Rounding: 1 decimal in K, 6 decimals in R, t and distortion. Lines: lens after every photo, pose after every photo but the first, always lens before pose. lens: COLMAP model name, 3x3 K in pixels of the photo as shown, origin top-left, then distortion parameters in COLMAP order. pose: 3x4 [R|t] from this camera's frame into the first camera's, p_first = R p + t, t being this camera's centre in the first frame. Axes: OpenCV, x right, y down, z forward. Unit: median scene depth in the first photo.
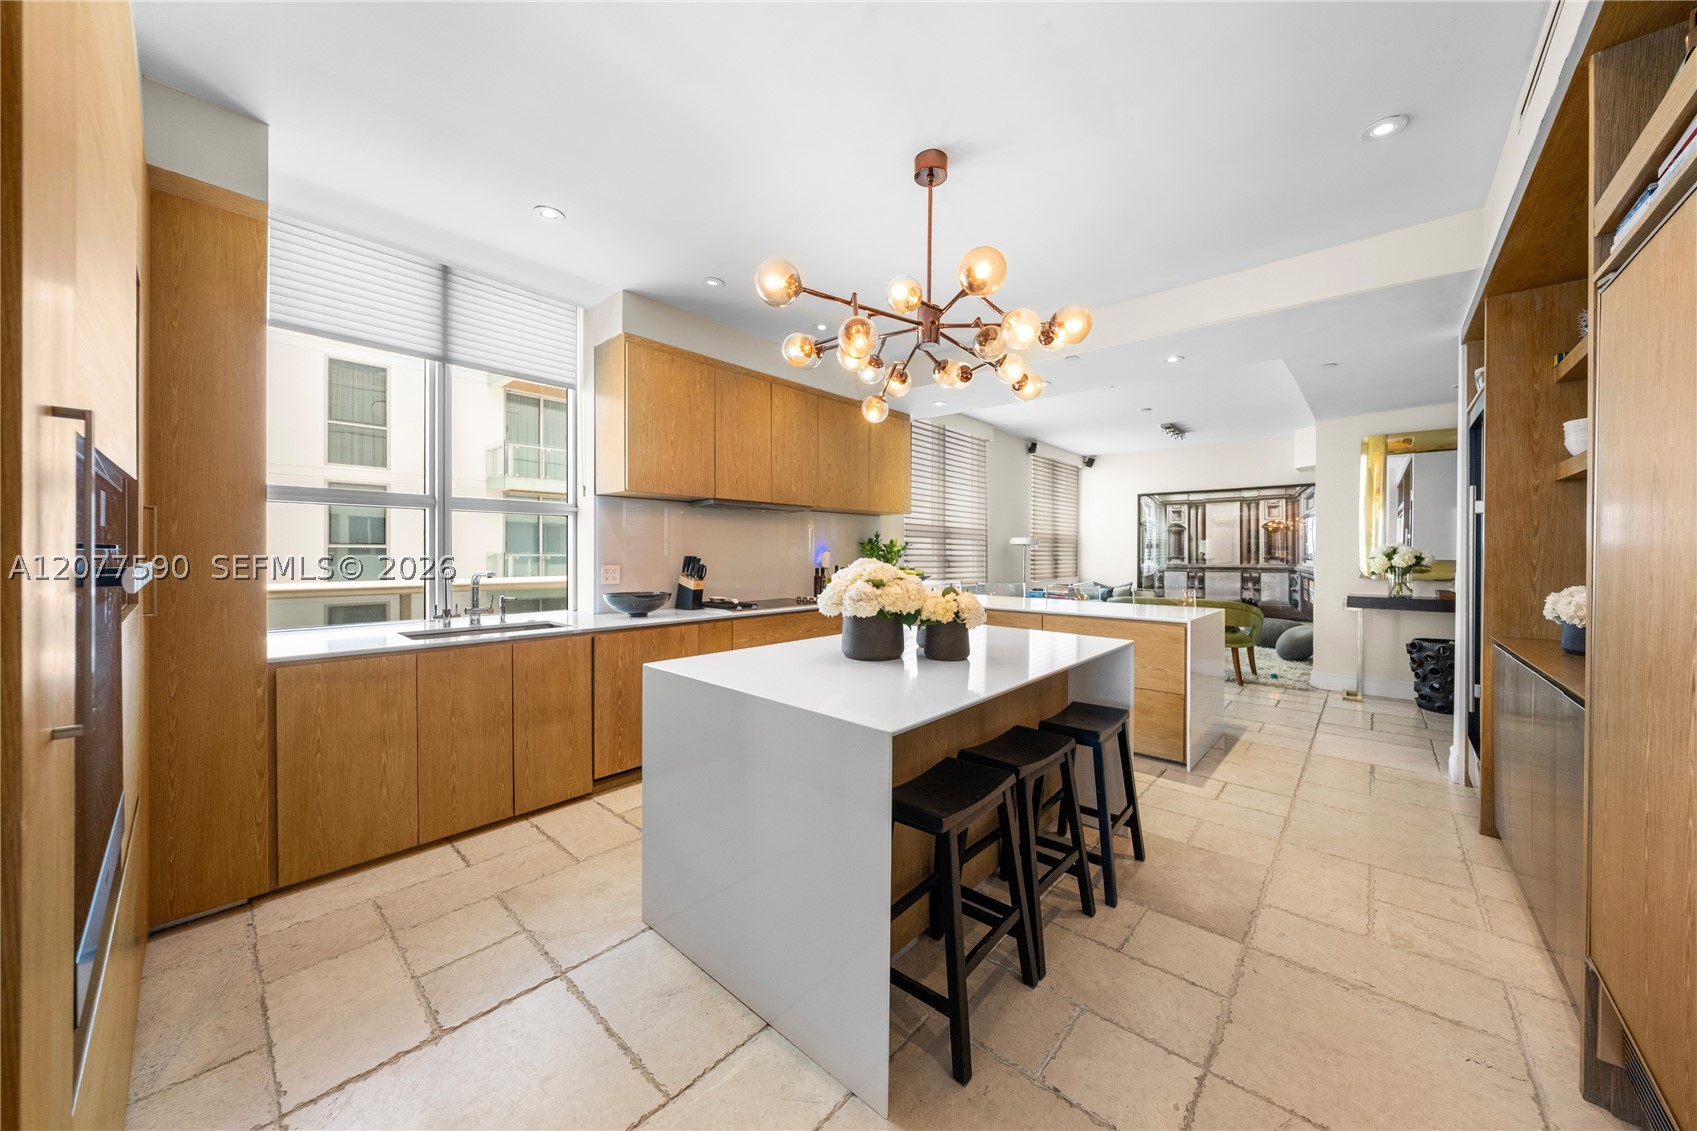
lens RADIAL K [[586.6, 0, 856.0], [0, 586.6, 555.4], [0, 0, 1]] dist [-0.003592, -0.000234]
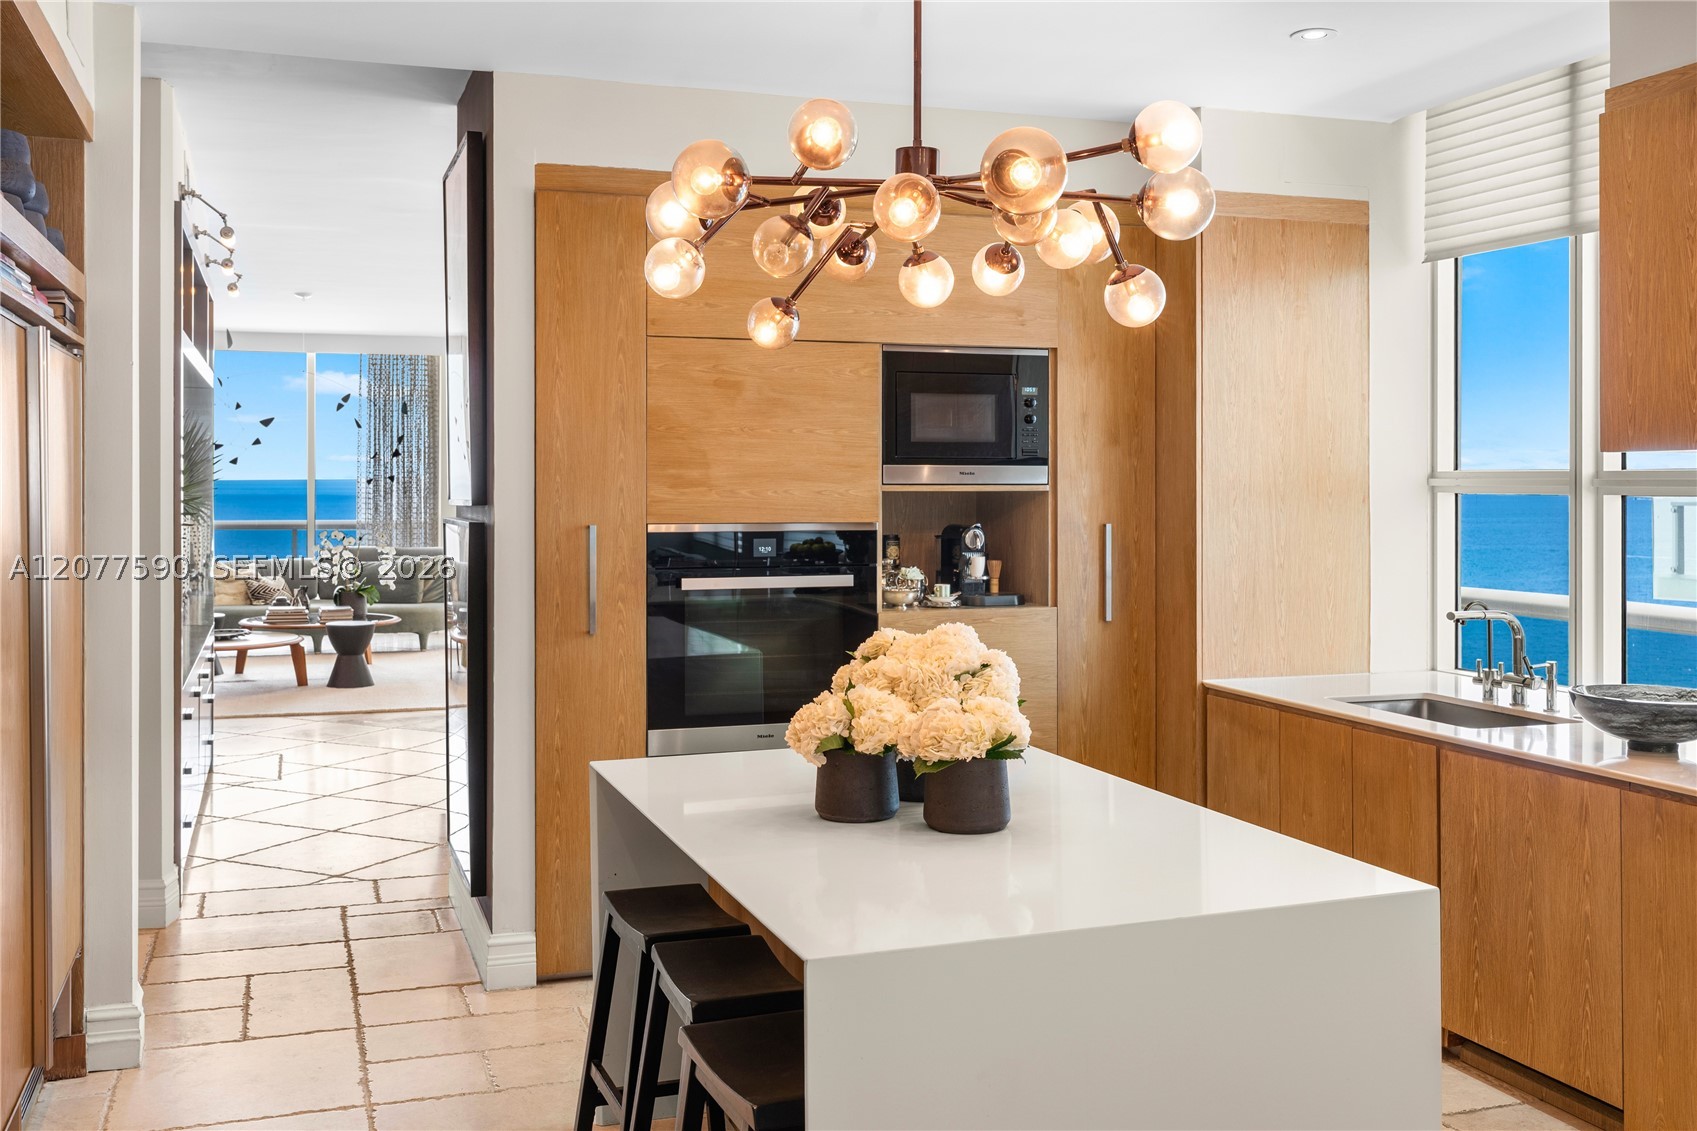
lens RADIAL K [[1636.0, 0, 872.6], [0, 1636.0, 486.7], [0, 0, 1]] dist [0.001899, 0.000000]
pose [[-0.480186, 0.000827, -0.877166, 1.022970], [-0.009278, 0.999939, 0.006022, -0.094960], [0.877117, 0.011030, -0.480149, 1.204691]]
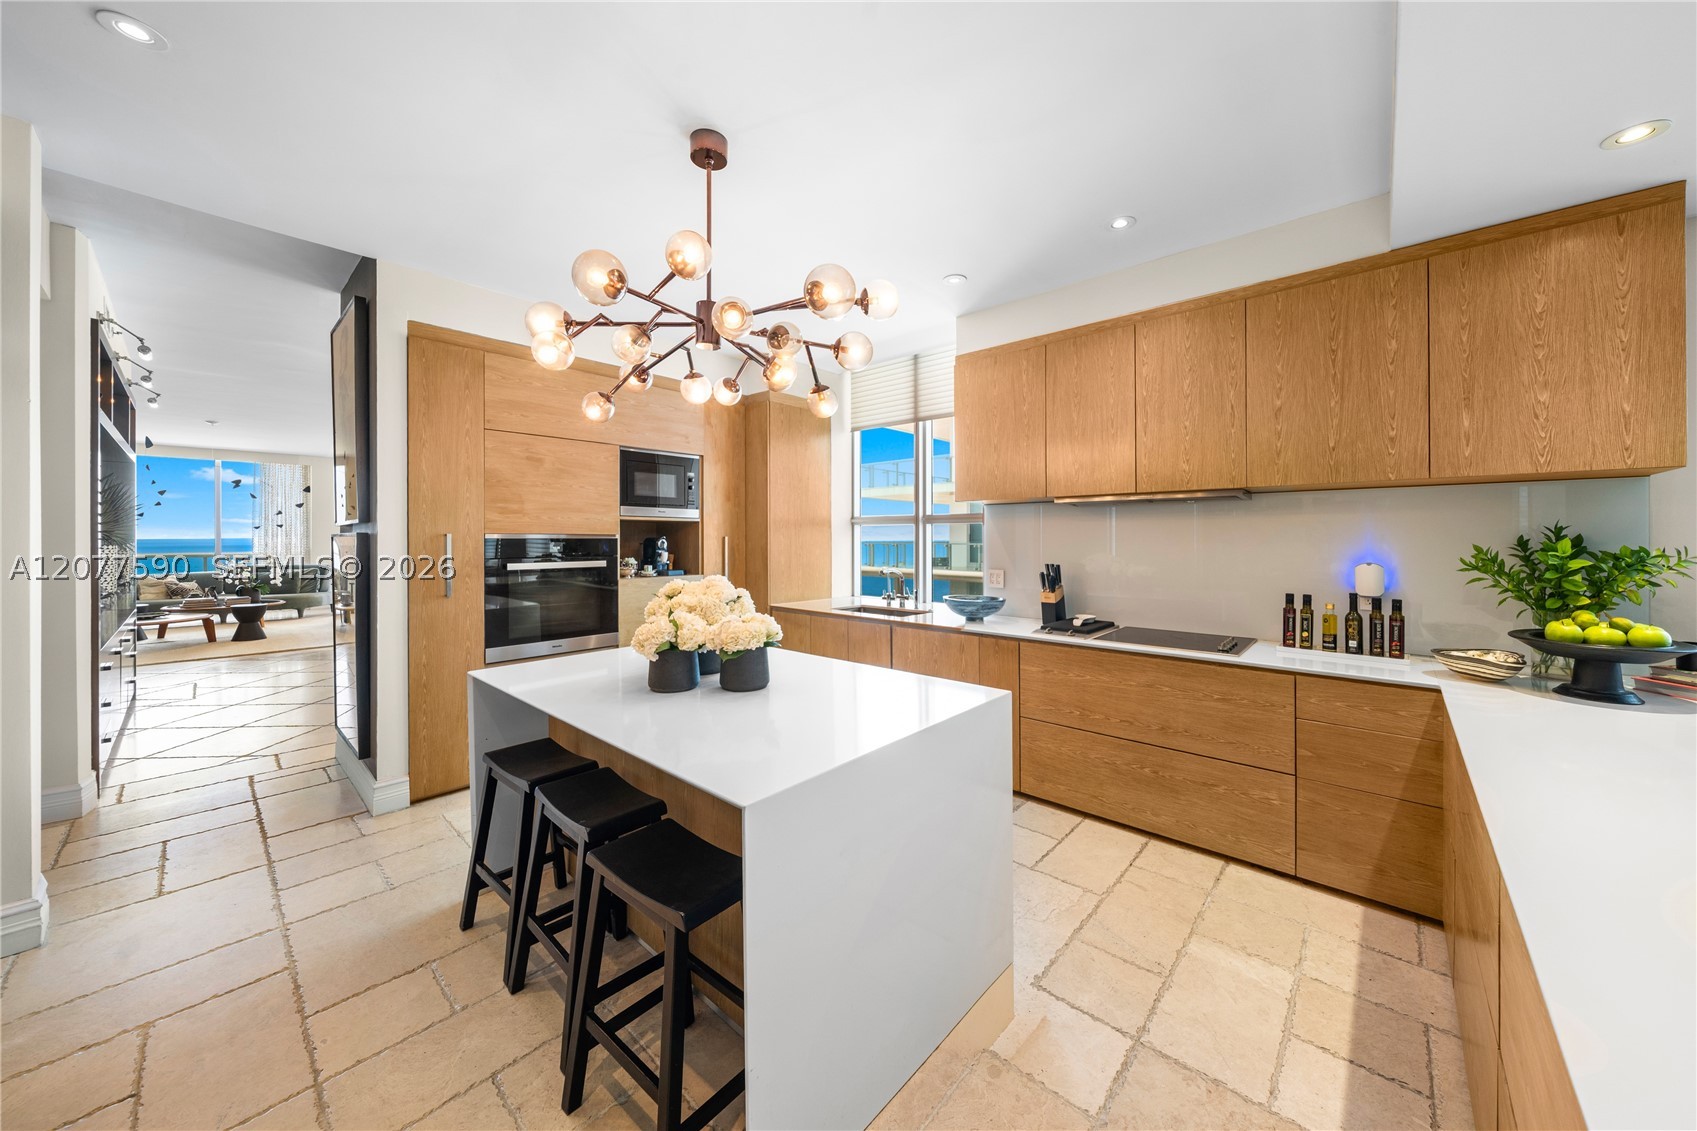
lens RADIAL K [[586.6, 0, 865.8], [0, 586.6, 540.9], [0, 0, 1]] dist [-0.003592, -0.000234]
pose [[0.007245, 0.001977, -0.999972, 0.752271], [-0.008497, 0.999962, 0.001916, -0.041572], [0.999938, 0.008483, 0.007262, 0.899689]]
